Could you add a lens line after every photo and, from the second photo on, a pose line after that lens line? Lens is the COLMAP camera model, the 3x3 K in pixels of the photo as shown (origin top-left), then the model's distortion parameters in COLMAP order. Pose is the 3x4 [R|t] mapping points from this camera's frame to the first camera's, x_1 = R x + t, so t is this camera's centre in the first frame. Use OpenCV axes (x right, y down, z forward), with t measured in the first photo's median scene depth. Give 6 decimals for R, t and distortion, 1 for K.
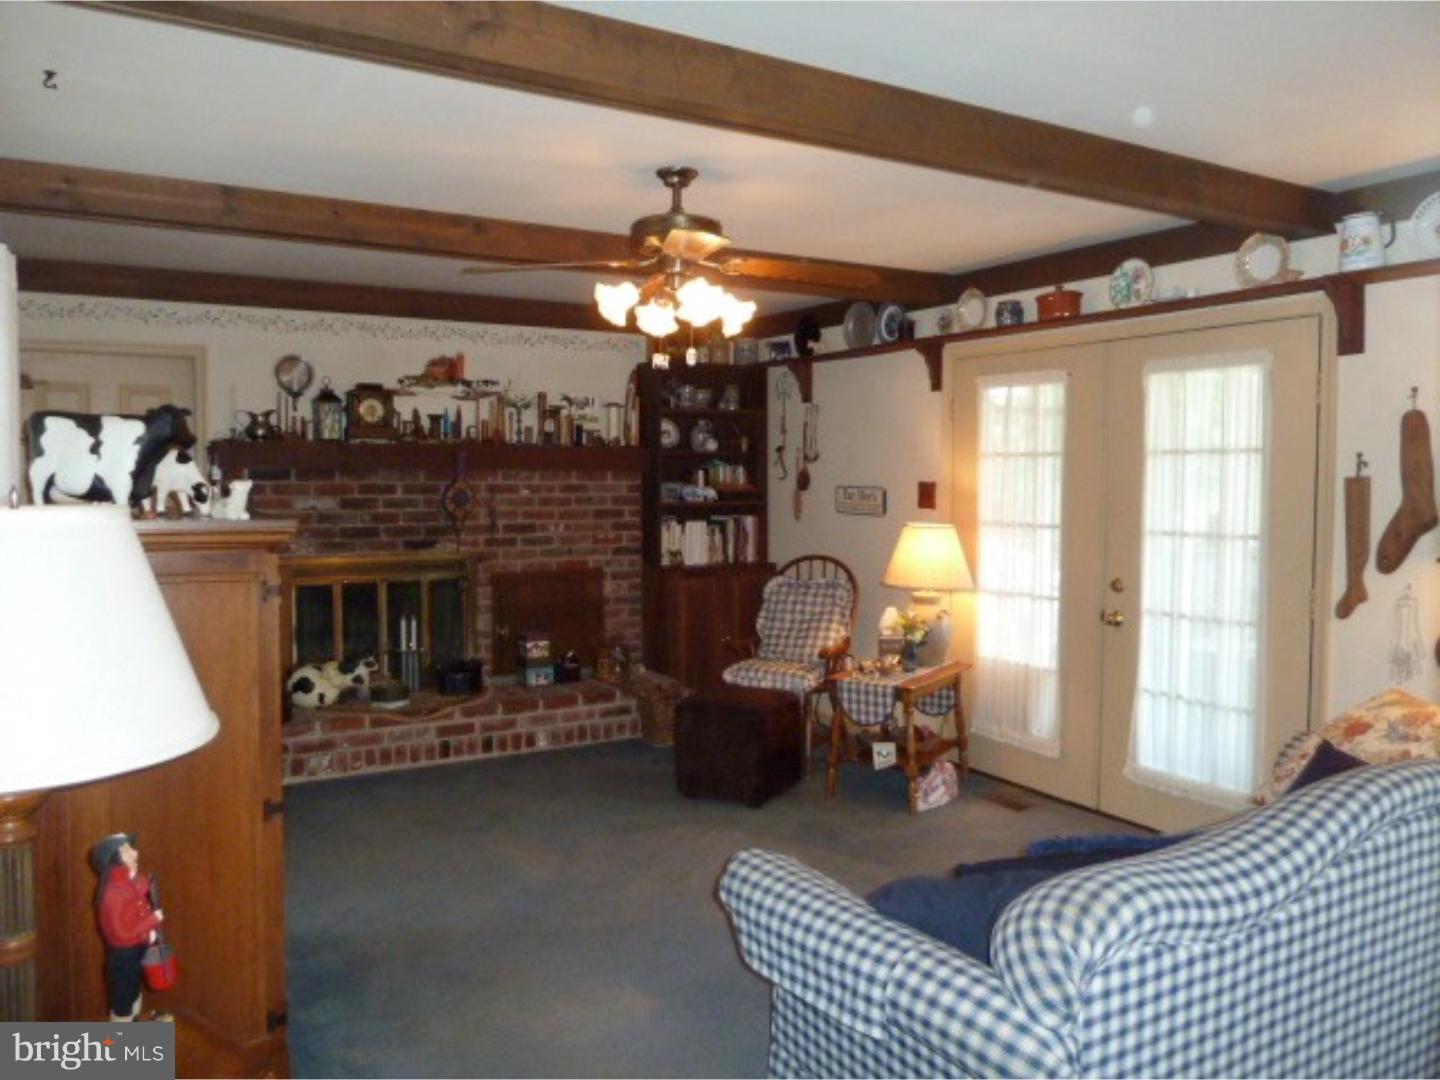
lens RADIAL K [[1106.6, 0, 720.0], [0, 1106.6, 540.0], [0, 0, 1]] dist [0.005226, 0.000848]
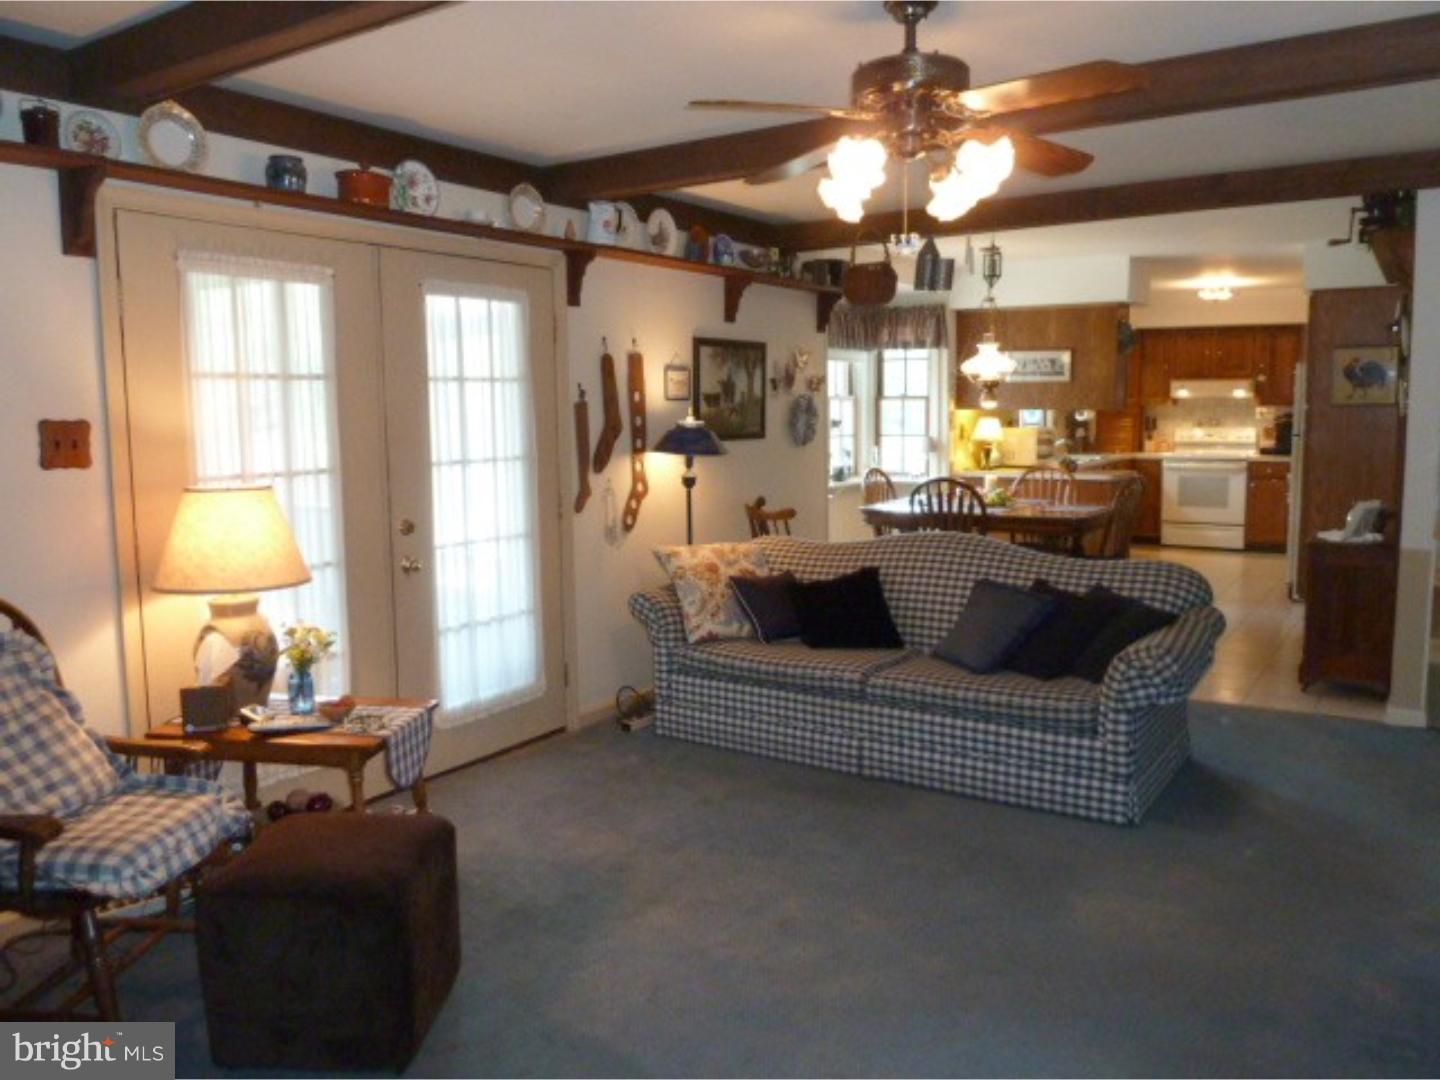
lens RADIAL K [[1110.9, 0, 720.0], [0, 1110.9, 540.0], [0, 0, 1]] dist [-0.001088, -0.001501]
pose [[-0.423347, -0.123344, 0.897532, -0.598726], [0.051991, 0.985748, 0.159991, -0.085379], [-0.904475, 0.114396, -0.410901, 1.226077]]
